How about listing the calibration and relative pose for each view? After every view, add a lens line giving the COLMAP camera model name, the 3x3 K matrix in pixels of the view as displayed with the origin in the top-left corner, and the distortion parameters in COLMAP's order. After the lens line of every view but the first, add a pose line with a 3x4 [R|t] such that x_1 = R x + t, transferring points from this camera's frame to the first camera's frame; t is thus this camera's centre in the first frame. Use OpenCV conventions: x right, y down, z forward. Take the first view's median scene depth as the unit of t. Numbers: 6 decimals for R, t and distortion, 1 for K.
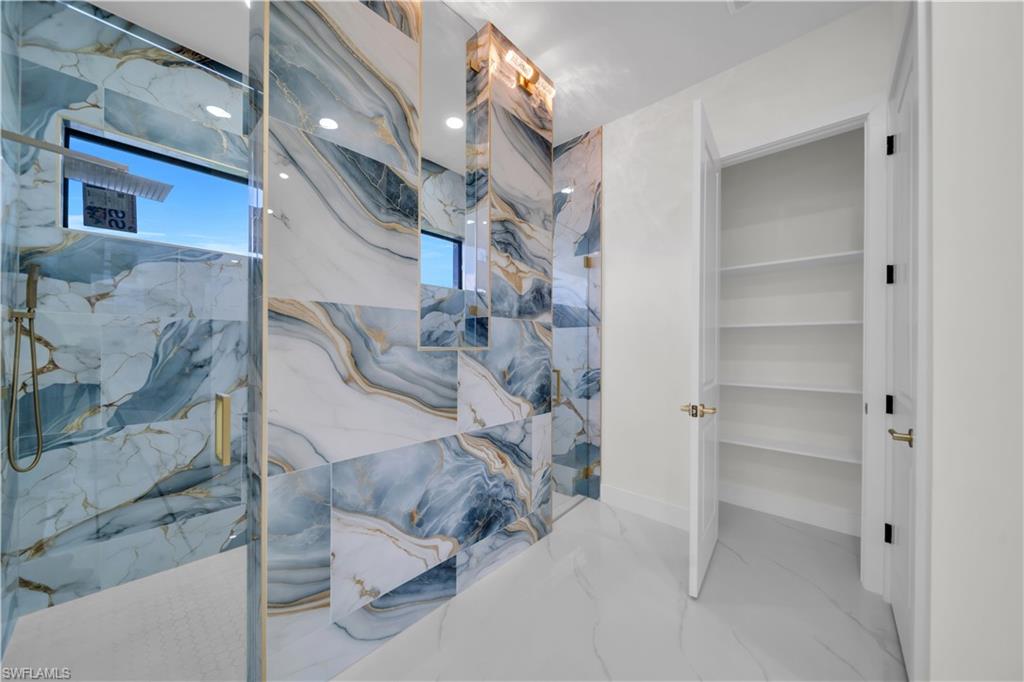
lens RADIAL K [[352.2, 0, 508.8], [0, 352.2, 344.5], [0, 0, 1]] dist [-0.000766, -0.000145]
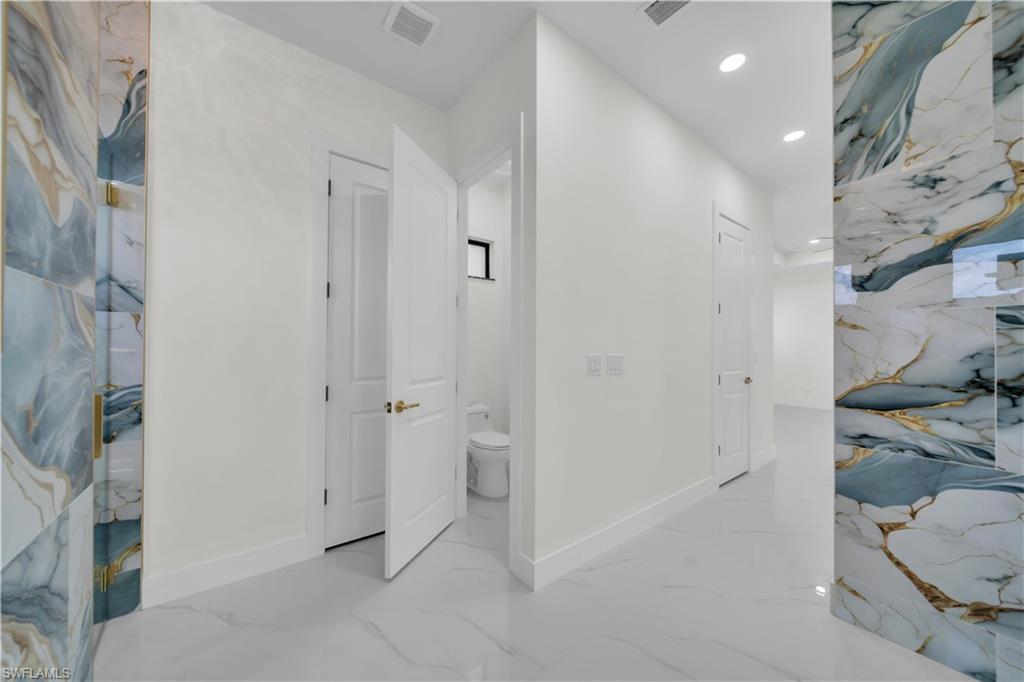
lens RADIAL K [[352.2, 0, 514.9], [0, 352.2, 343.7], [0, 0, 1]] dist [-0.000766, -0.000145]
pose [[0.167104, 0.006078, 0.985921, -0.305486], [-0.002044, 0.999981, -0.005819, 0.002666], [-0.985937, -0.001042, 0.167113, 0.403941]]
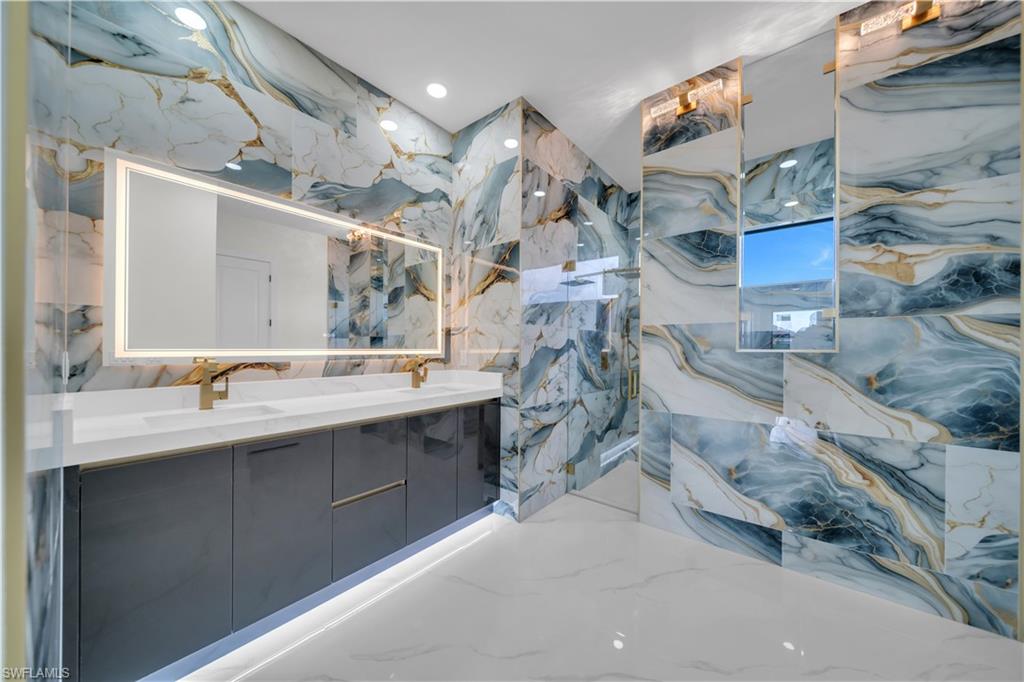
lens RADIAL K [[352.2, 0, 515.0], [0, 352.2, 348.4], [0, 0, 1]] dist [-0.000766, -0.000145]
pose [[0.063288, -0.004246, -0.997986, 0.816645], [-0.004896, 0.999978, -0.004565, 0.011108], [0.997983, 0.005175, 0.063265, 0.051962]]
